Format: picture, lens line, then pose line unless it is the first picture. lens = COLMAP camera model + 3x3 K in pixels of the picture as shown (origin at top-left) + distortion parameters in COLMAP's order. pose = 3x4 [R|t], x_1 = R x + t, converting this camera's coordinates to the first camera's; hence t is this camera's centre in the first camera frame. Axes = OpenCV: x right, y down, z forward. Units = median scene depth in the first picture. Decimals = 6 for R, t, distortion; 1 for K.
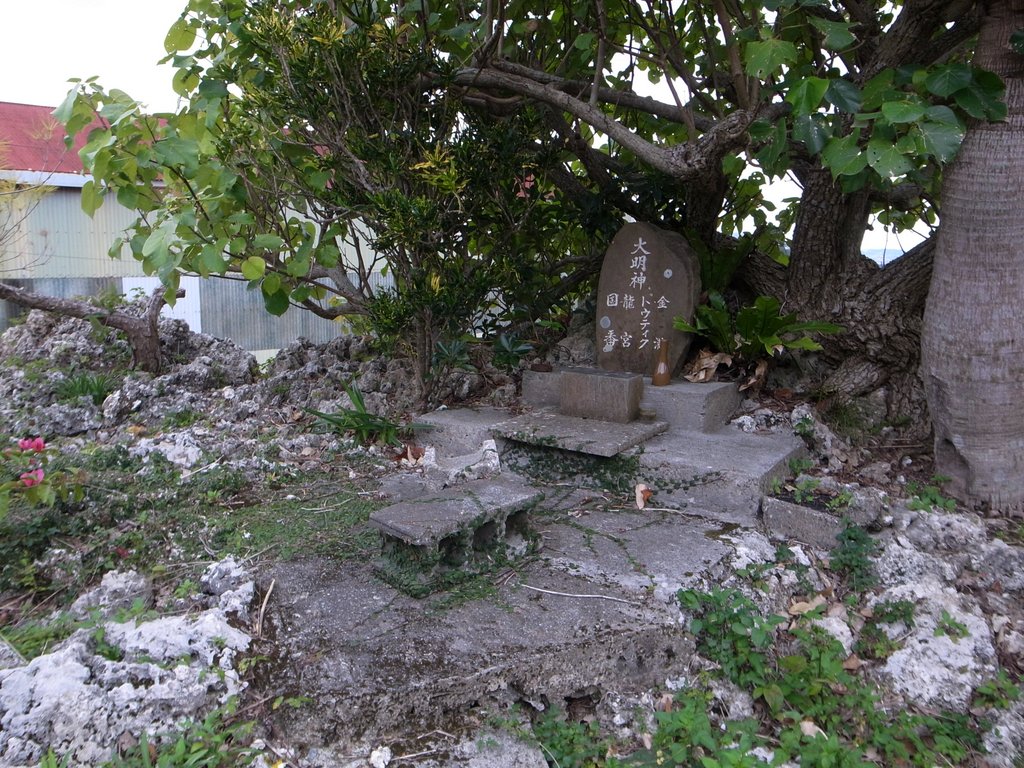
lens RADIAL K [[825.1, 0, 512.3], [0, 825.1, 383.7], [0, 0, 1]] dist [-0.008989, -0.001142]
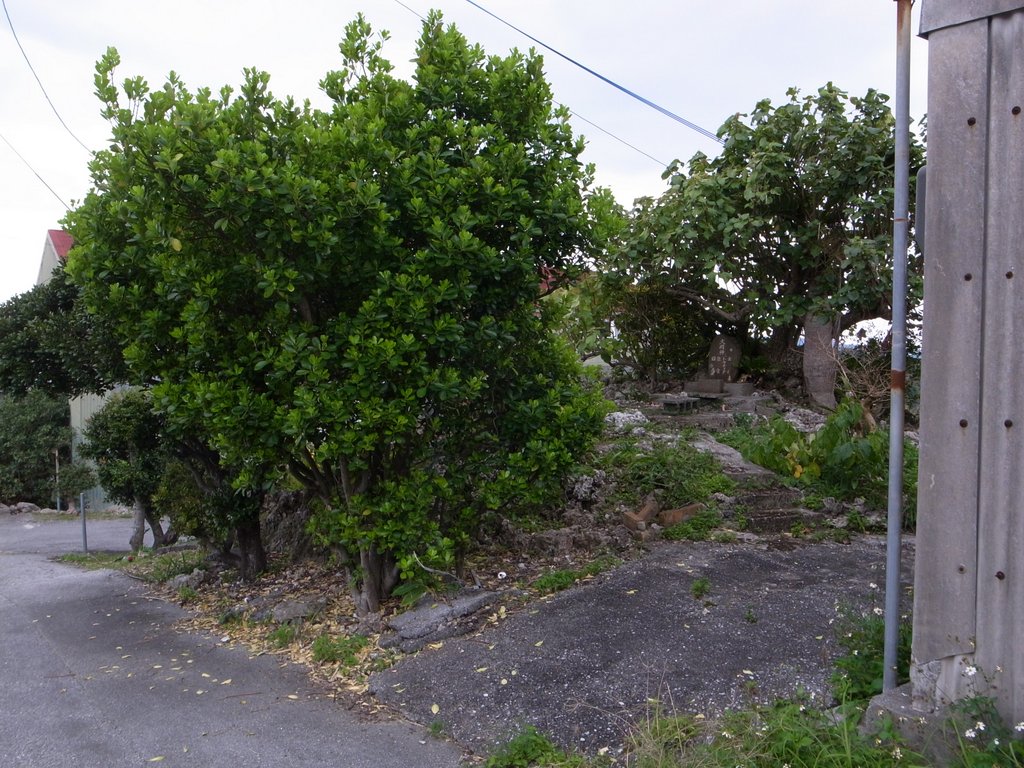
lens RADIAL K [[825.1, 0, 512.0], [0, 825.1, 383.9], [0, 0, 1]] dist [-0.008989, -0.001142]
pose [[0.995574, 0.004104, -0.093896, -0.363411], [-0.015958, 0.991922, -0.125842, 0.420070], [0.092621, 0.126783, 0.987597, -2.261800]]
